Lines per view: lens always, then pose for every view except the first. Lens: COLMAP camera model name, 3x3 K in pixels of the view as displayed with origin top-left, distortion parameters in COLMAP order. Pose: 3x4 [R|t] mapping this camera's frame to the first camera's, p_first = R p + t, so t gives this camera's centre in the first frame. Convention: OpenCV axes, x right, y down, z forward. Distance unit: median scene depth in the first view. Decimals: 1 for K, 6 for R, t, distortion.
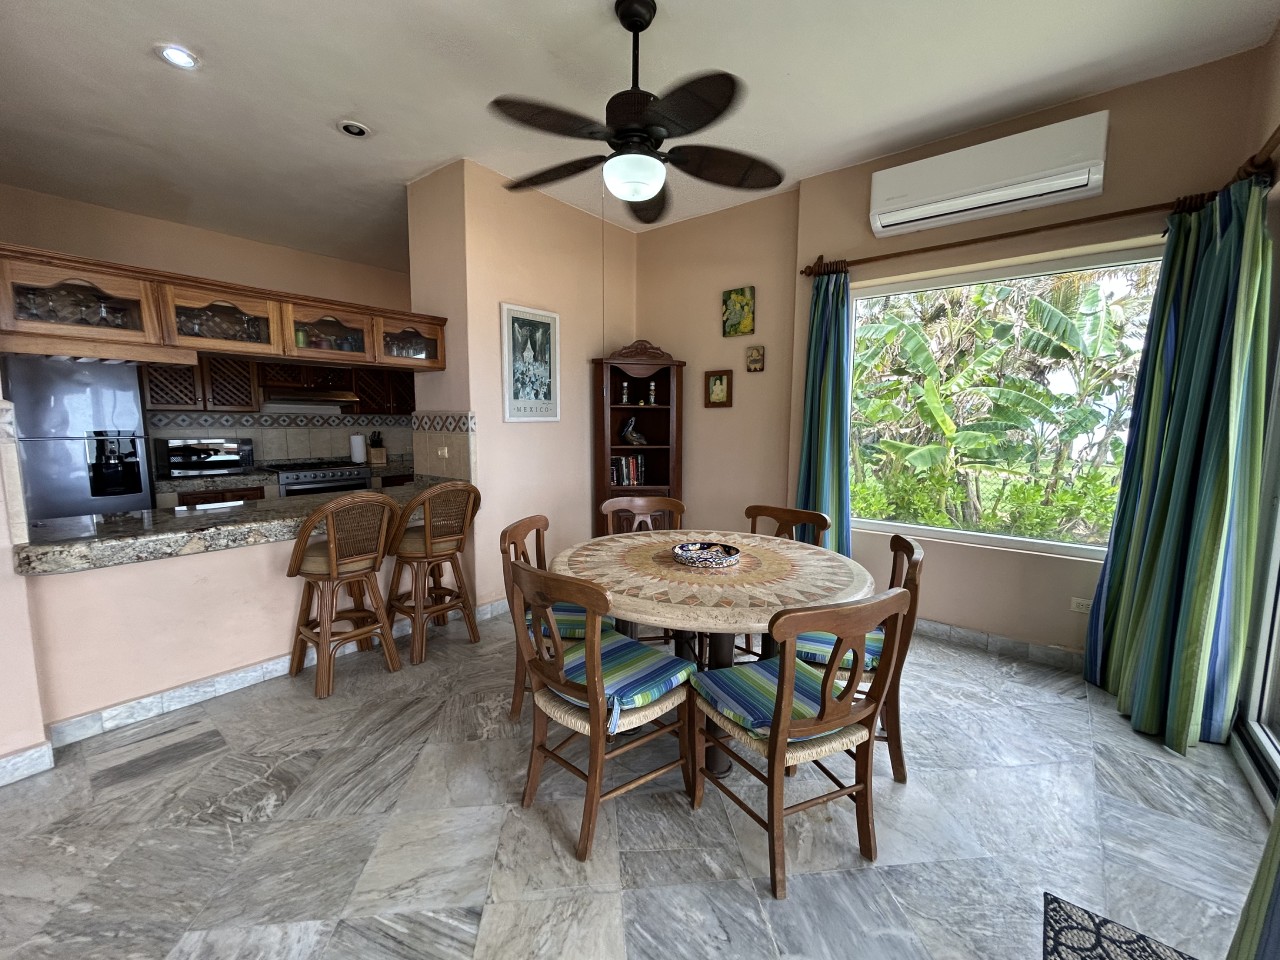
lens RADIAL K [[511.9, 0, 640.3], [0, 511.9, 483.2], [0, 0, 1]] dist [0.002683, 0.000834]
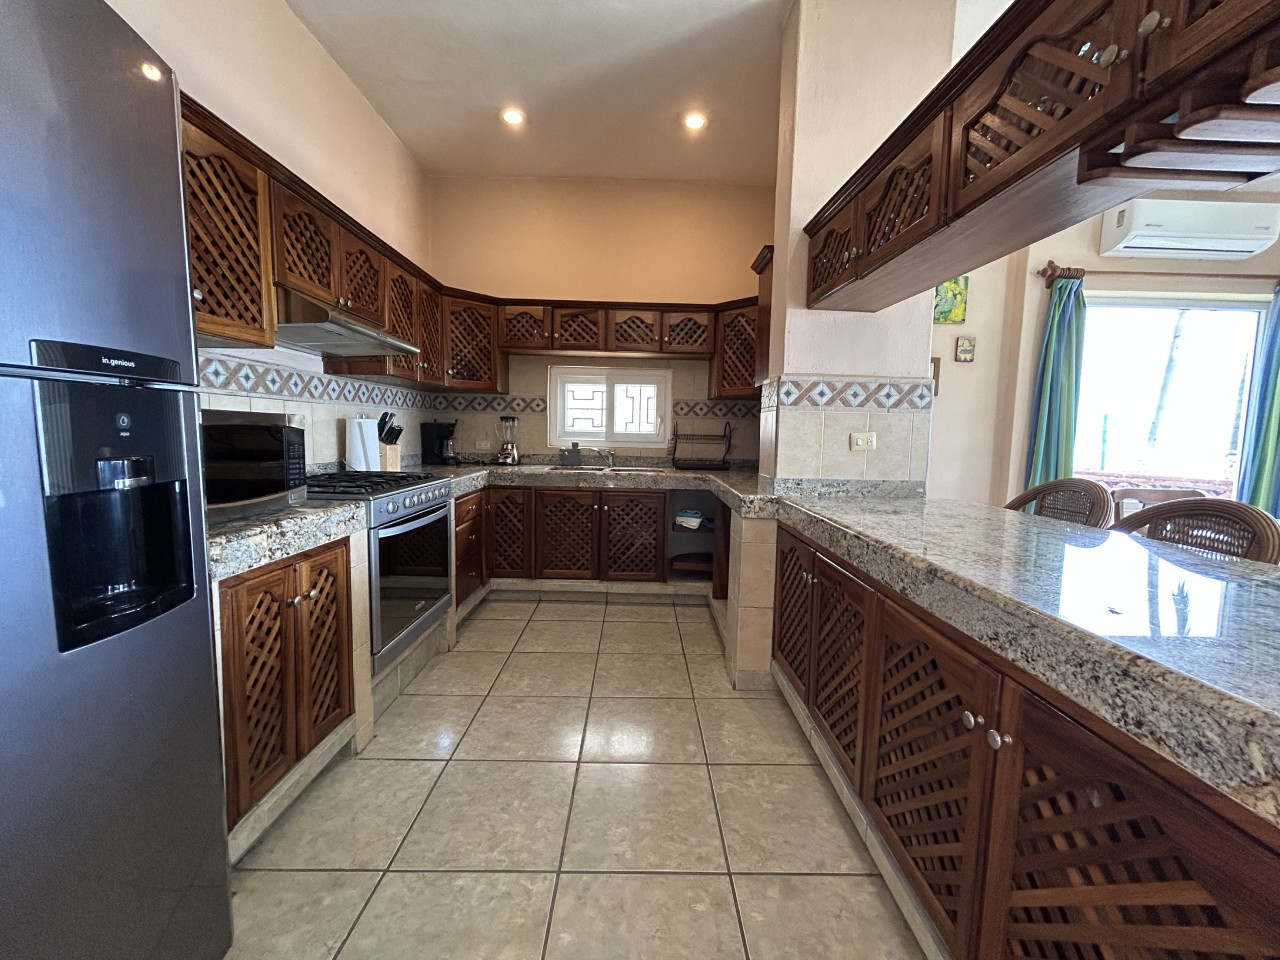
lens RADIAL K [[511.9, 0, 639.2], [0, 511.9, 481.5], [0, 0, 1]] dist [0.002683, 0.000834]
pose [[0.776554, -0.050842, 0.627996, -0.913512], [0.060517, 0.998149, 0.005976, -0.028183], [-0.627138, 0.033364, 0.778193, 0.623637]]
